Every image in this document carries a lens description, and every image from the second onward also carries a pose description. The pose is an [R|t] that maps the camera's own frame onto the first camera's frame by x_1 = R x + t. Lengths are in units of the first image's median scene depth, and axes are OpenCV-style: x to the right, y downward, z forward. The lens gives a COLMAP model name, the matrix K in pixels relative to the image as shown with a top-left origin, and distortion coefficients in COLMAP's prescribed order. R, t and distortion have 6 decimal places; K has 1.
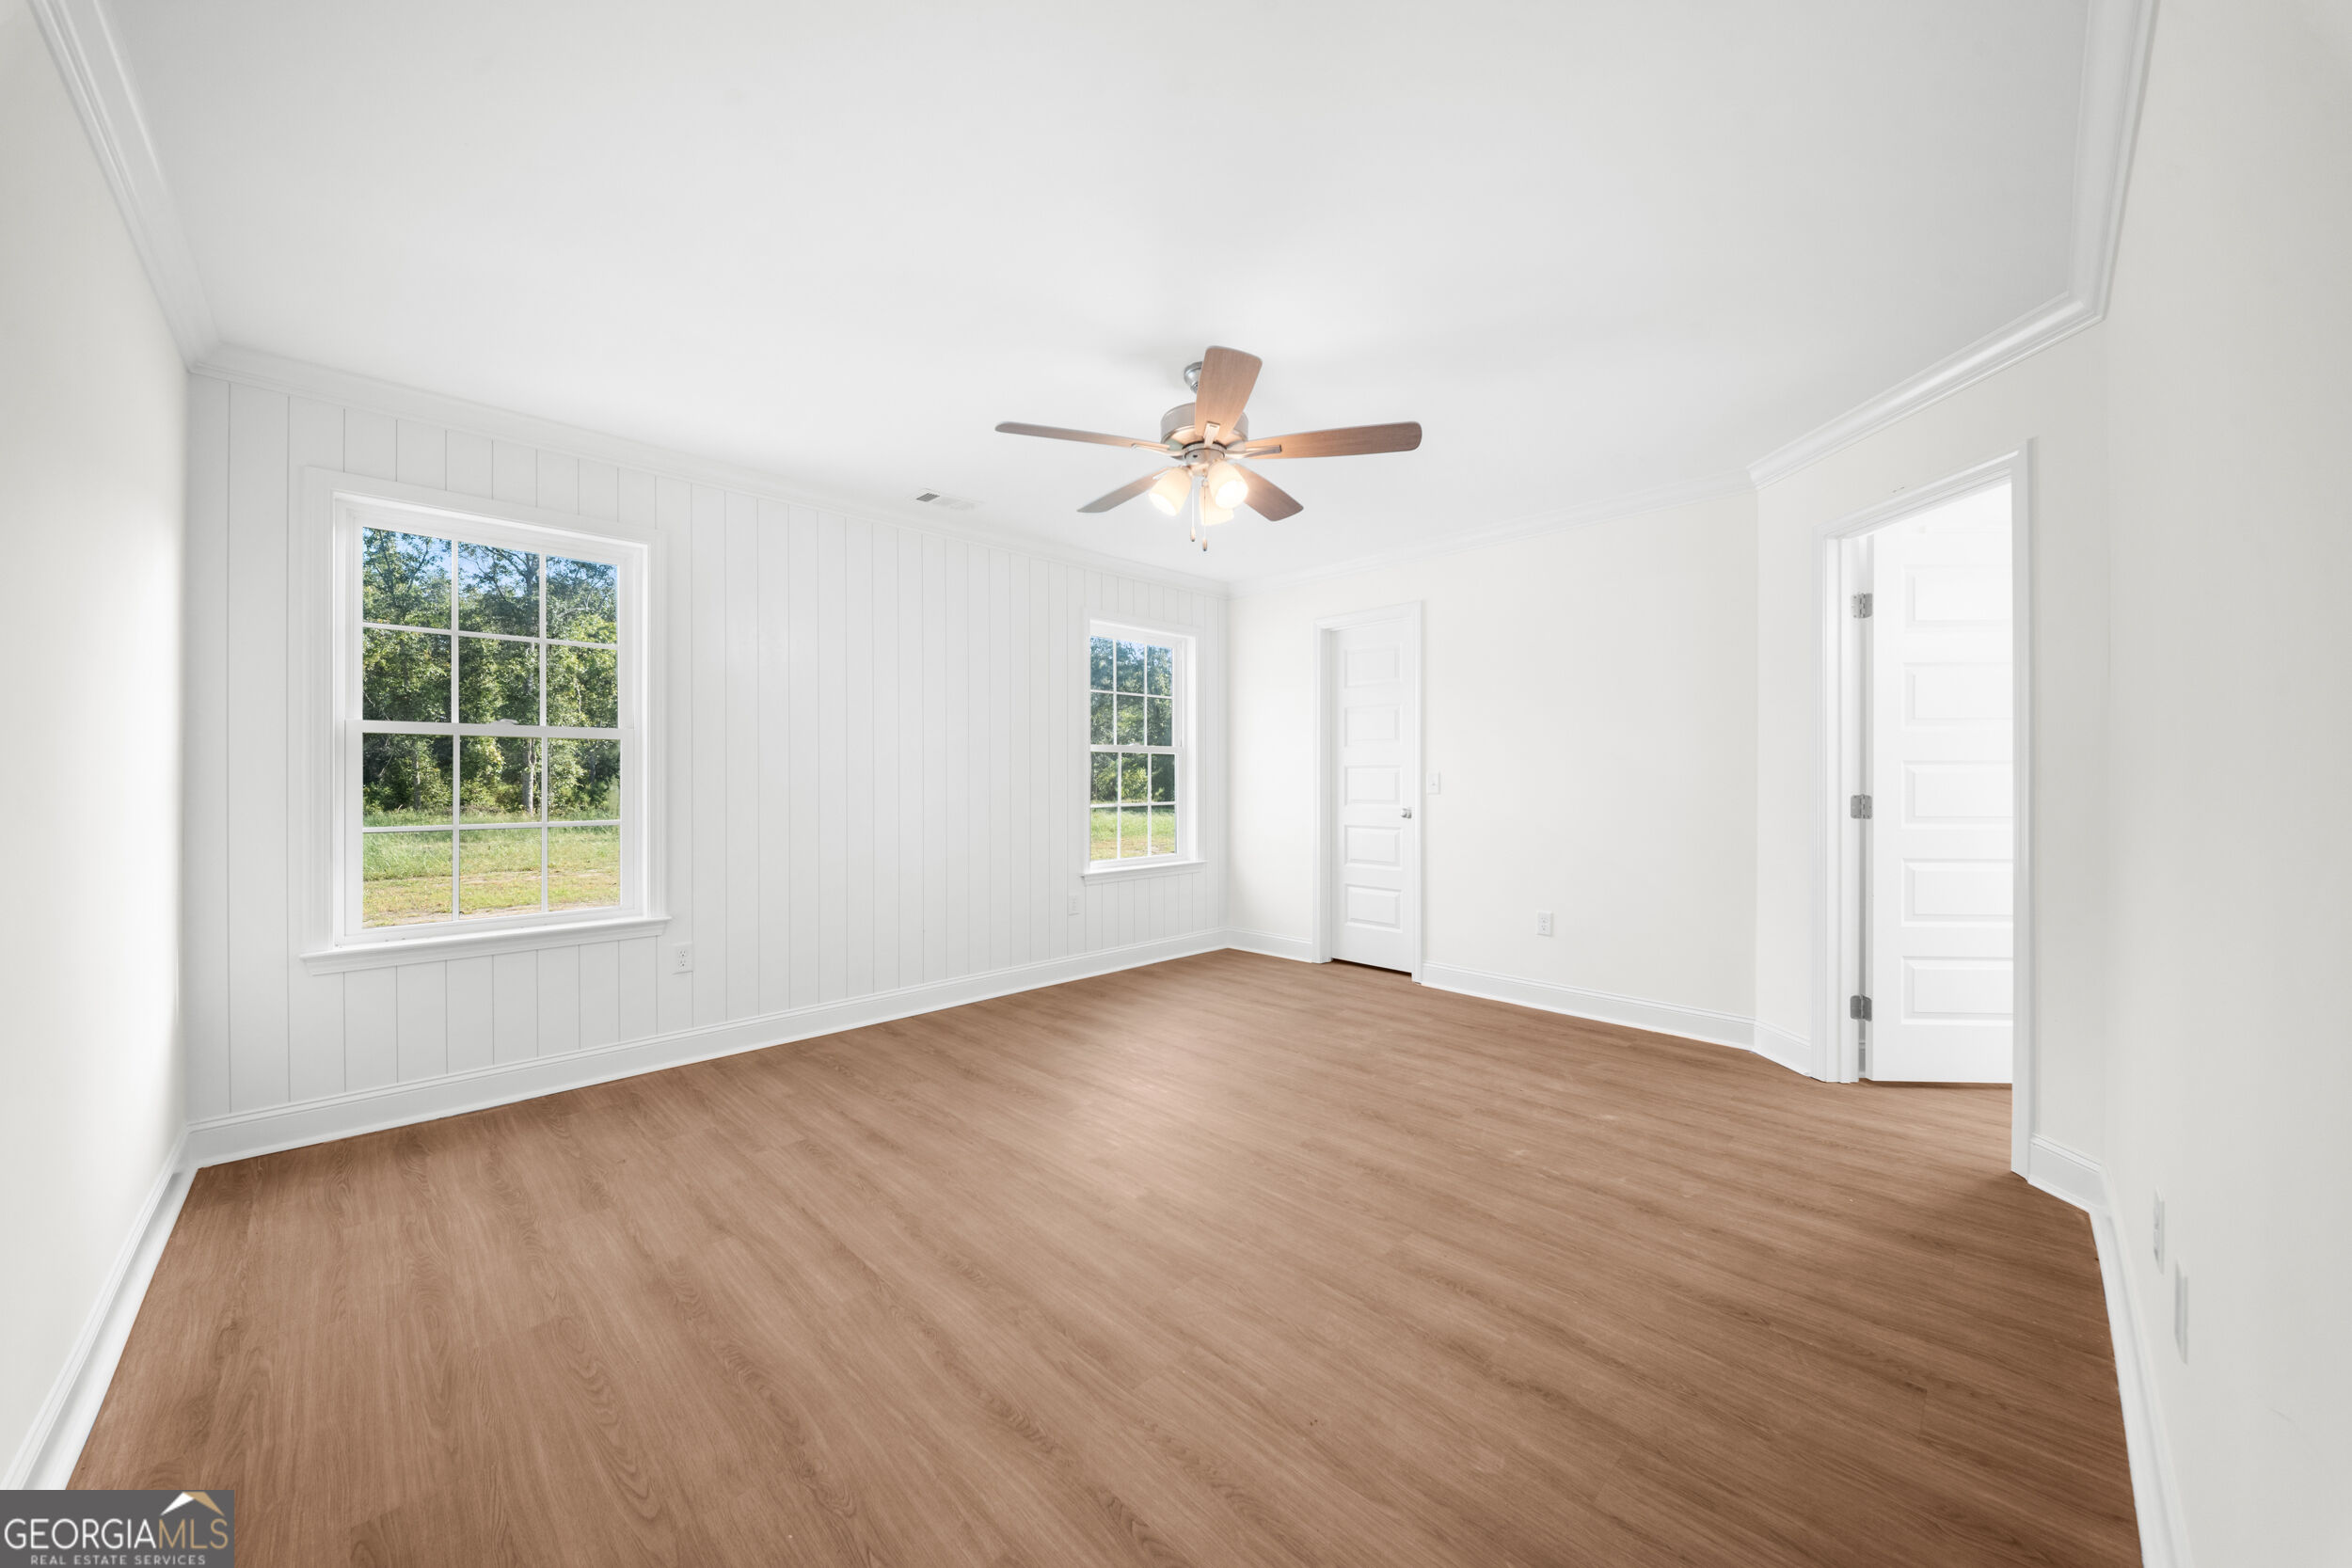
lens RADIAL K [[835.4, 0, 1164.1], [0, 835.4, 777.9], [0, 0, 1]] dist [0.006304, -0.000822]
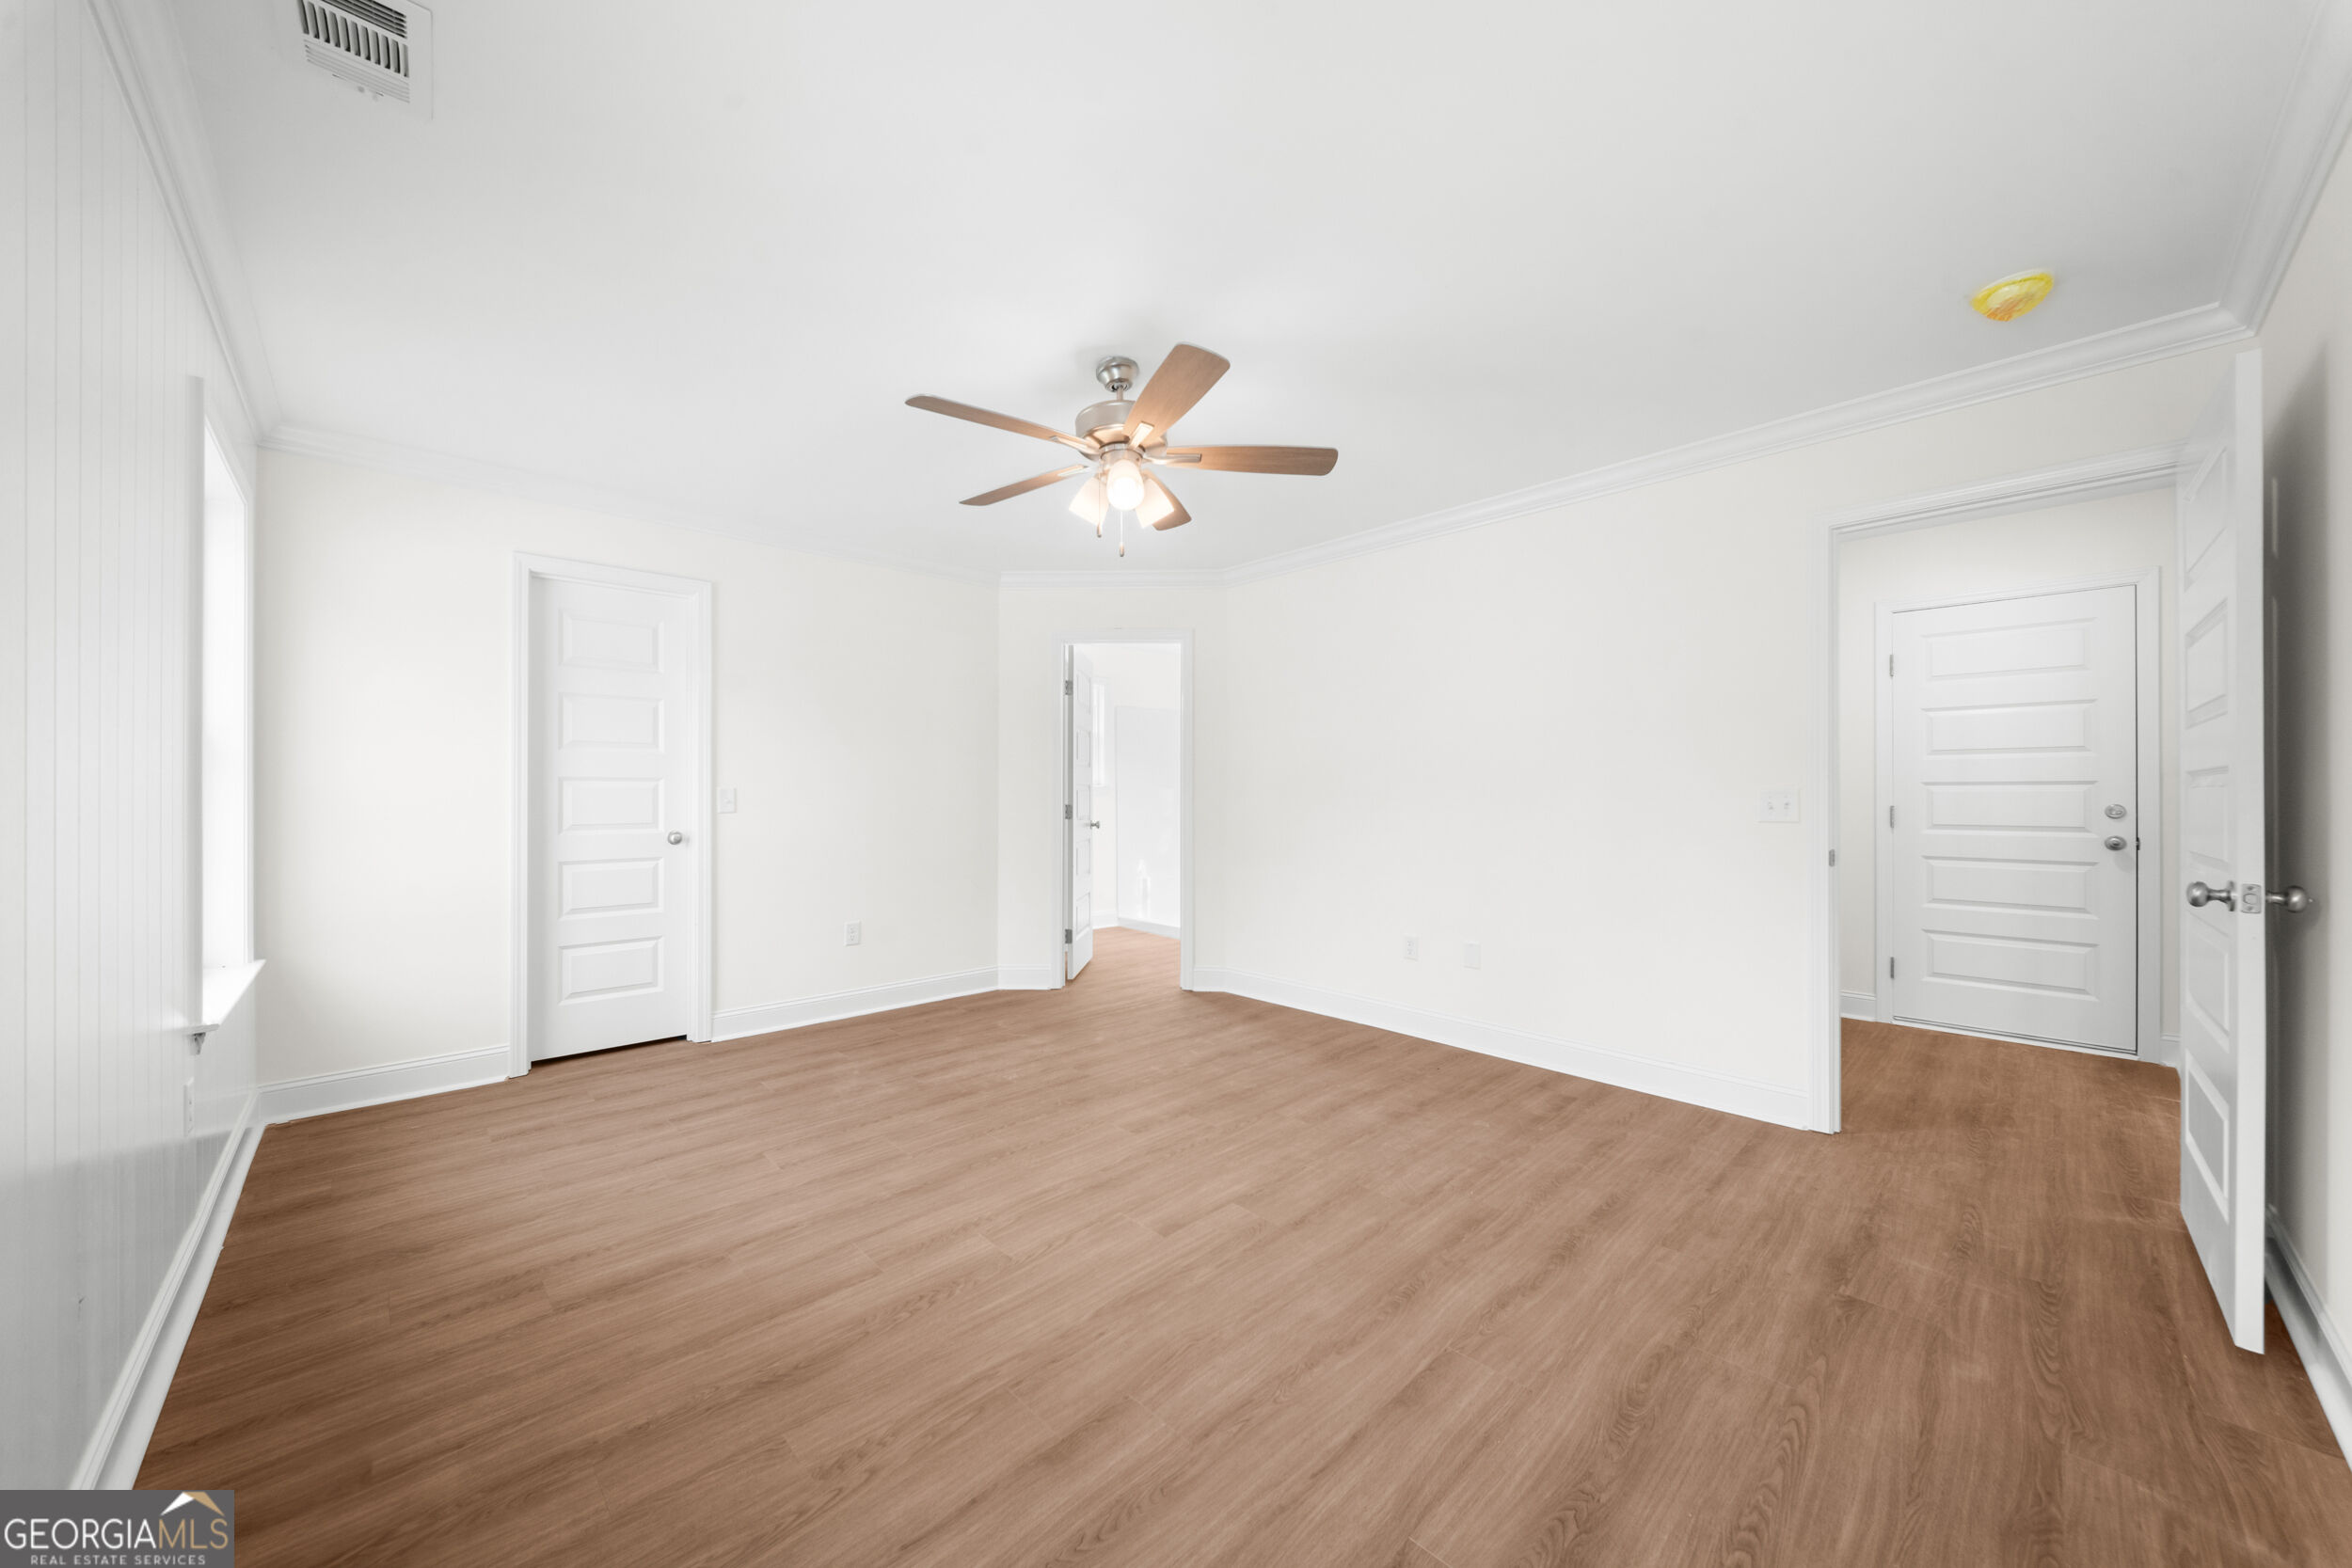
lens RADIAL K [[835.4, 0, 1161.9], [0, 835.4, 792.7], [0, 0, 1]] dist [0.006304, -0.000822]
pose [[0.018847, -0.001586, 0.999821, -0.958492], [0.001192, 0.999998, 0.001564, -0.002589], [-0.999822, 0.001162, 0.018849, 0.990964]]
